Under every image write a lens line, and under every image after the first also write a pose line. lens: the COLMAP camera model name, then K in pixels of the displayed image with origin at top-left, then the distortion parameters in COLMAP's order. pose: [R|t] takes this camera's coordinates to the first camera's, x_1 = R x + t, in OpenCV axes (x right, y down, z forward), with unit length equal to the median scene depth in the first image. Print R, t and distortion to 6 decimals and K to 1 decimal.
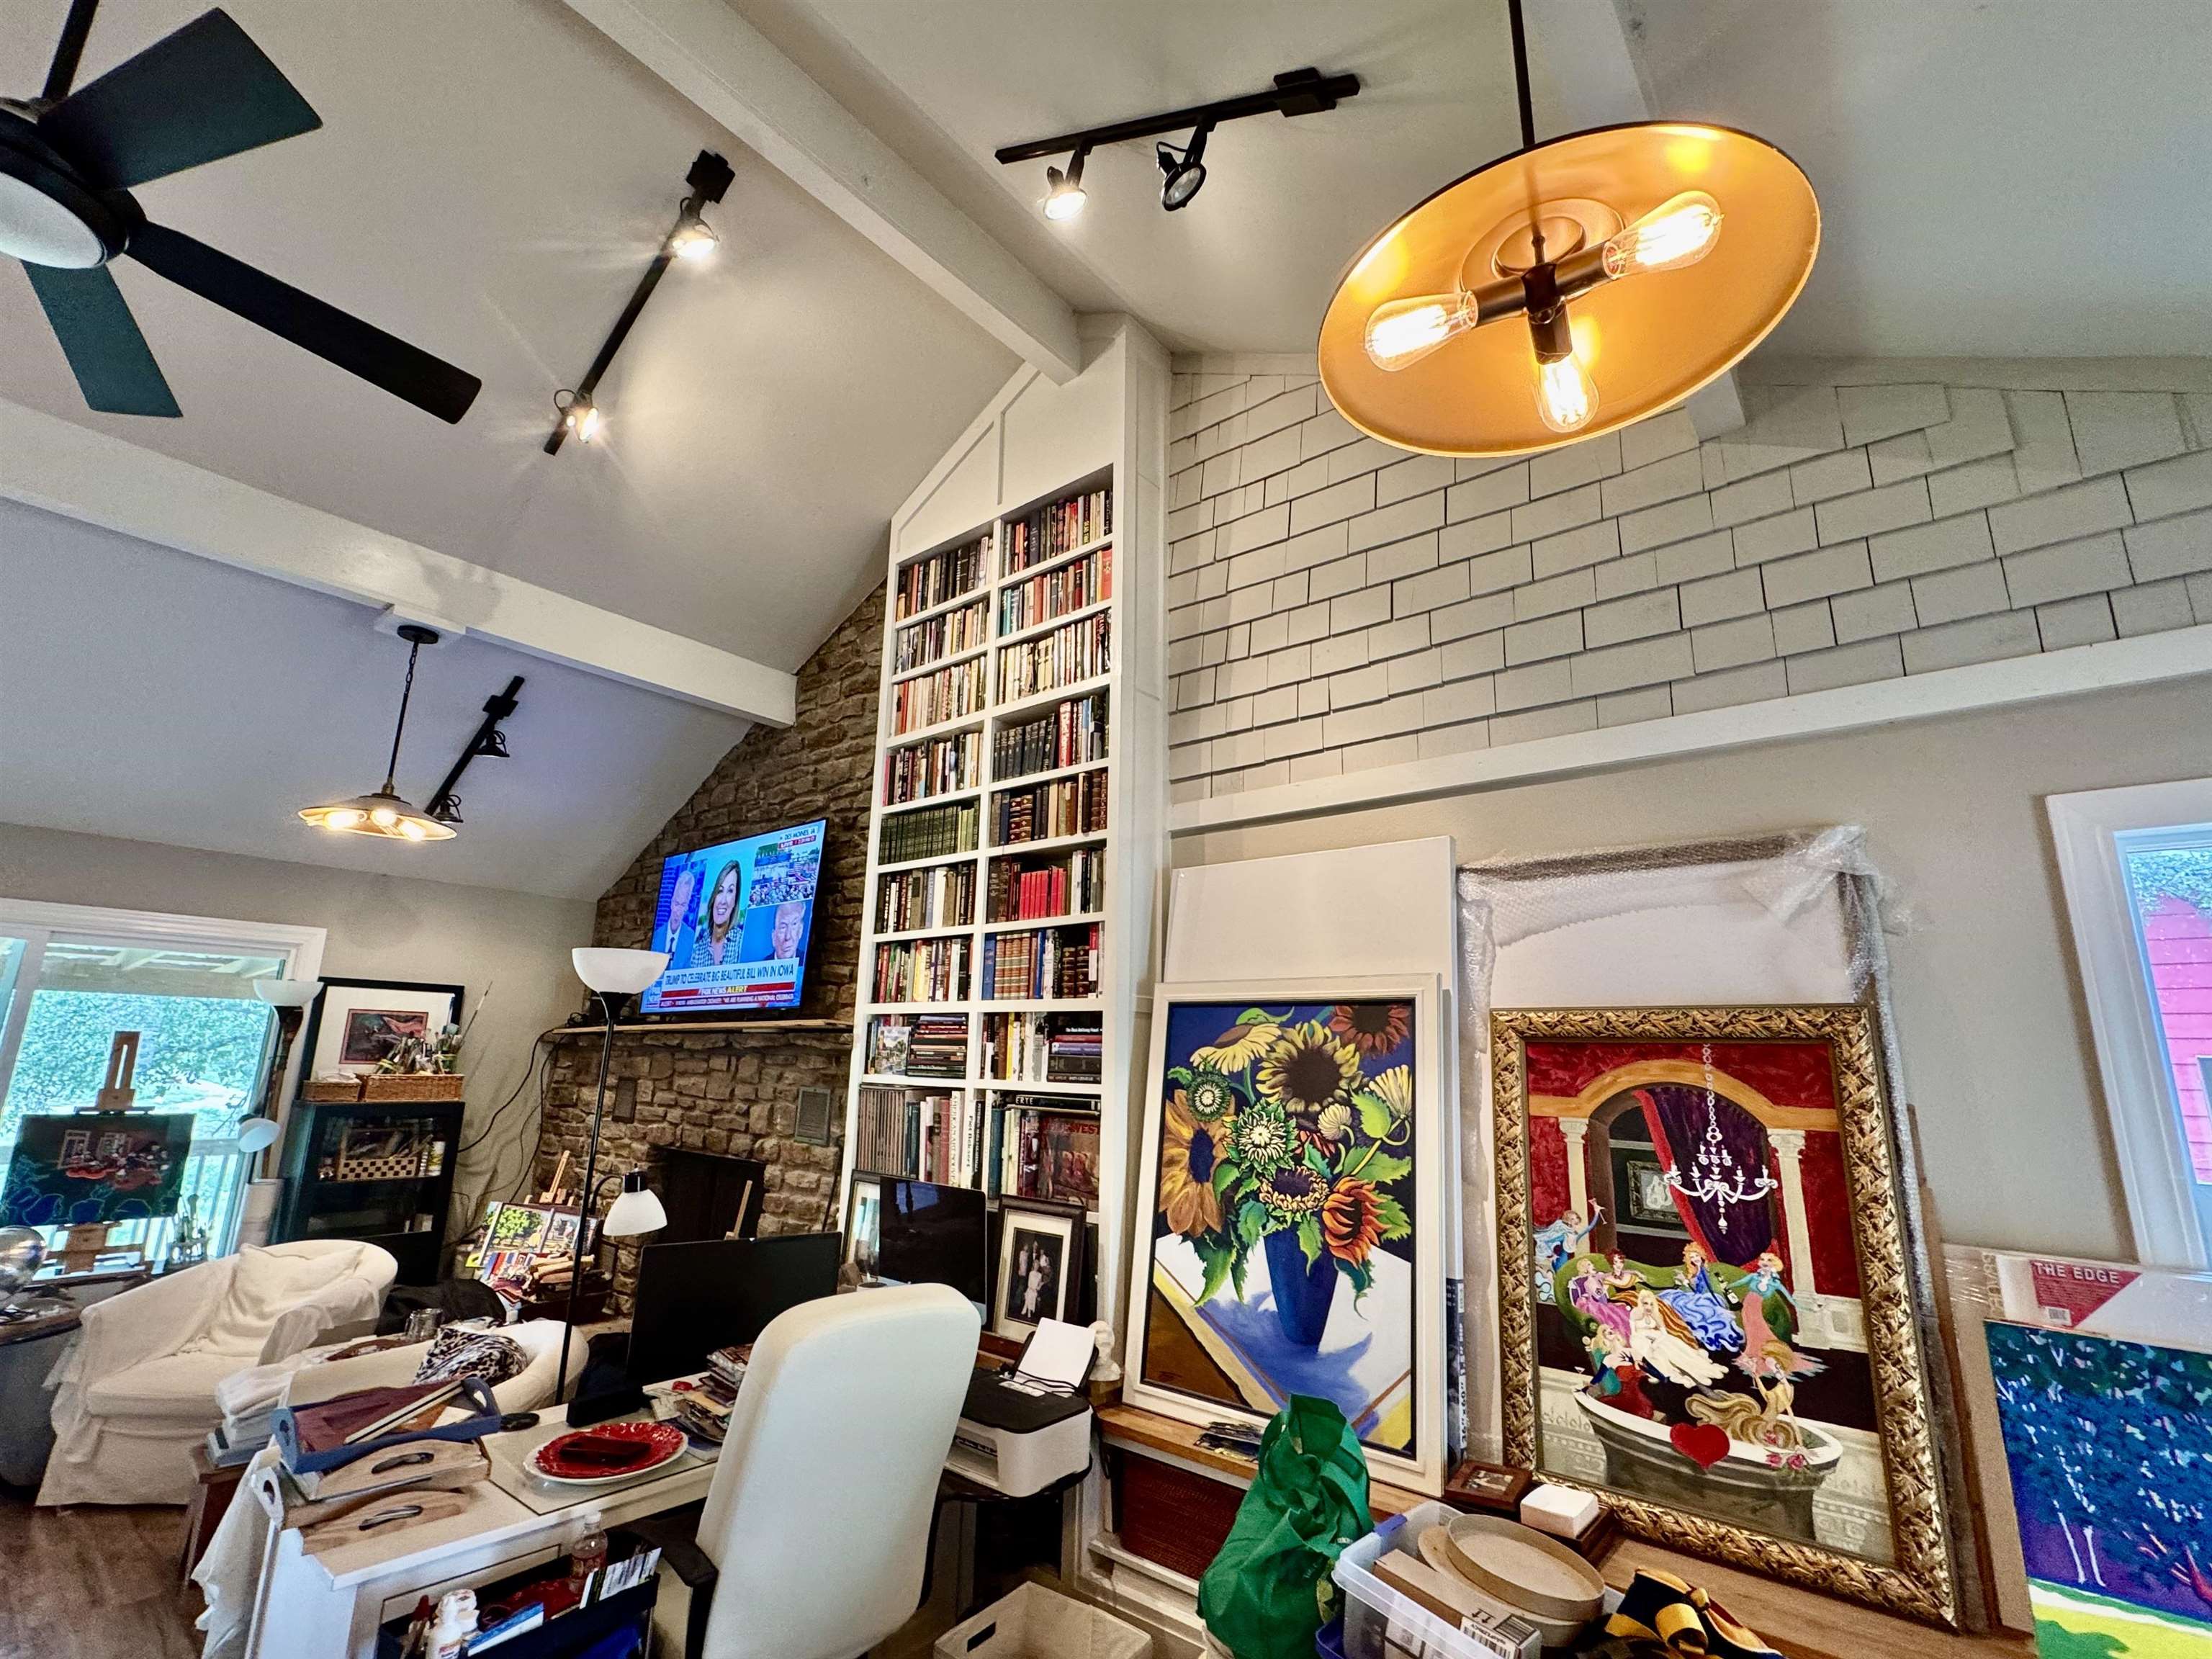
lens RADIAL K [[991.0, 0, 1100.7], [0, 991.0, 826.8], [0, 0, 1]] dist [-0.001097, 0.000963]
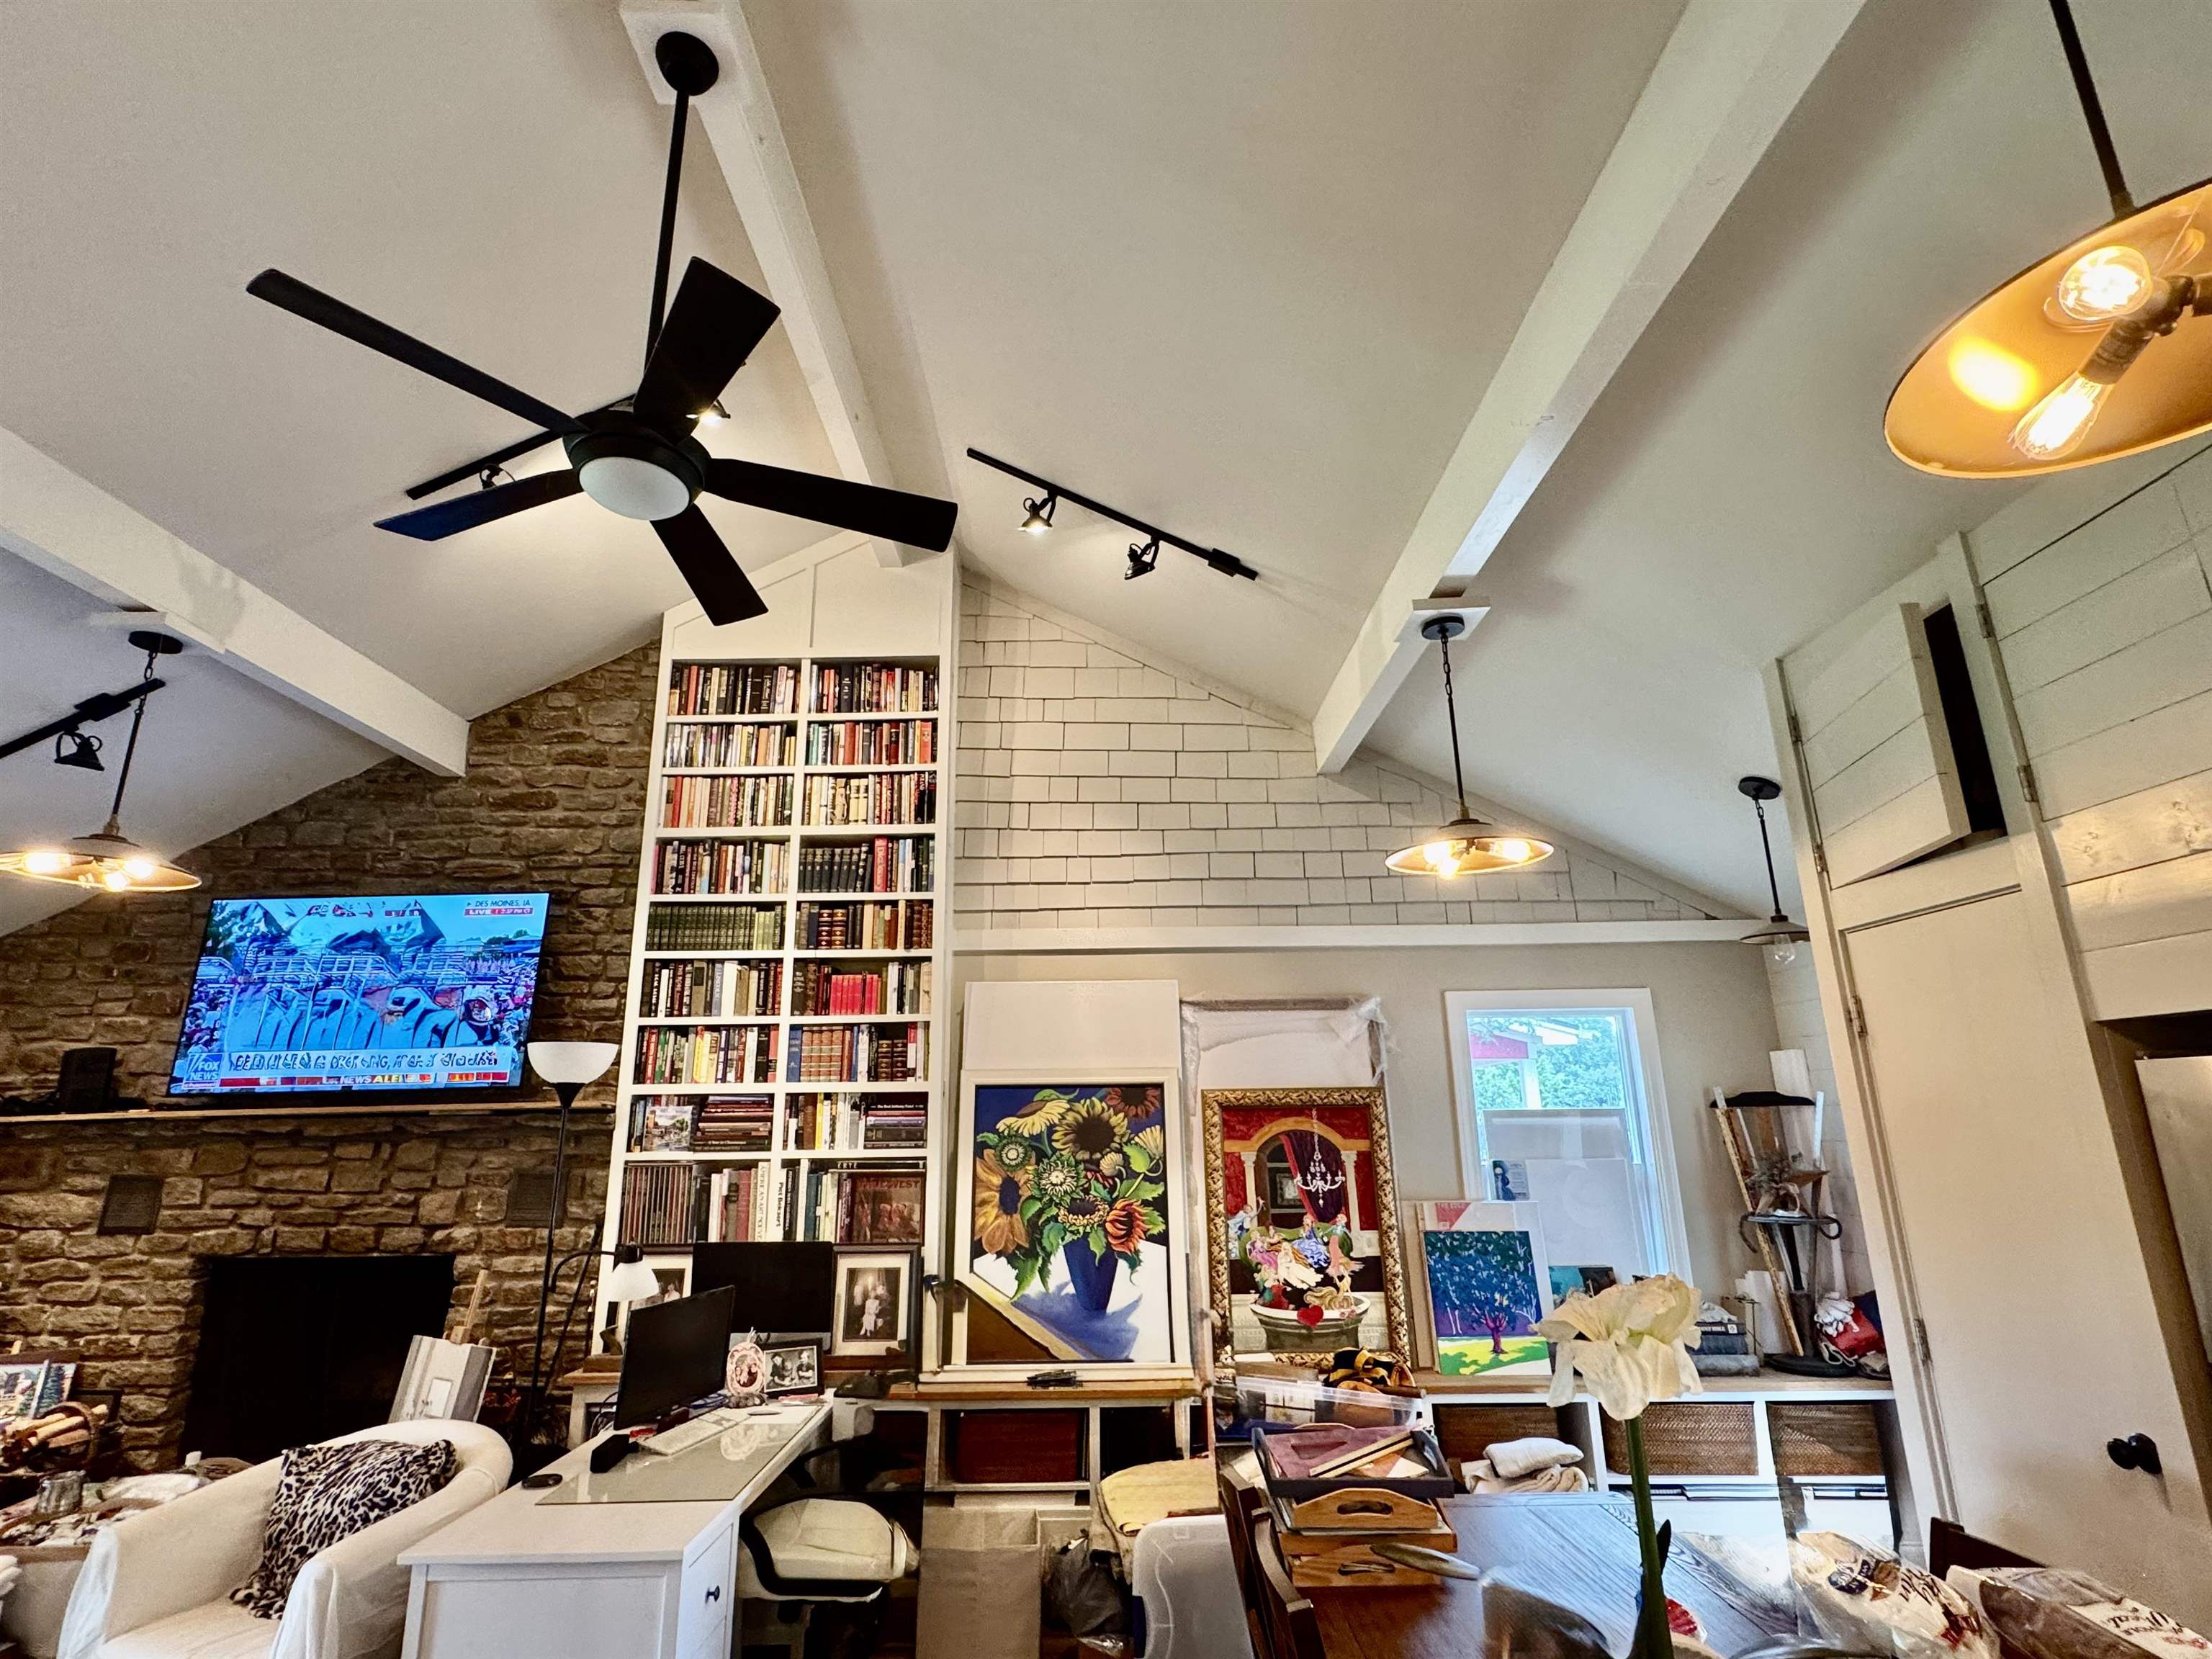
lens RADIAL K [[1082.5, 0, 1097.2], [0, 1082.5, 831.2], [0, 0, 1]] dist [-0.001985, 0.000845]
pose [[0.770077, 0.134775, 0.623552, -0.866916], [-0.116307, 0.990708, -0.070495, -0.090685], [-0.627259, -0.018237, 0.778597, -0.276633]]
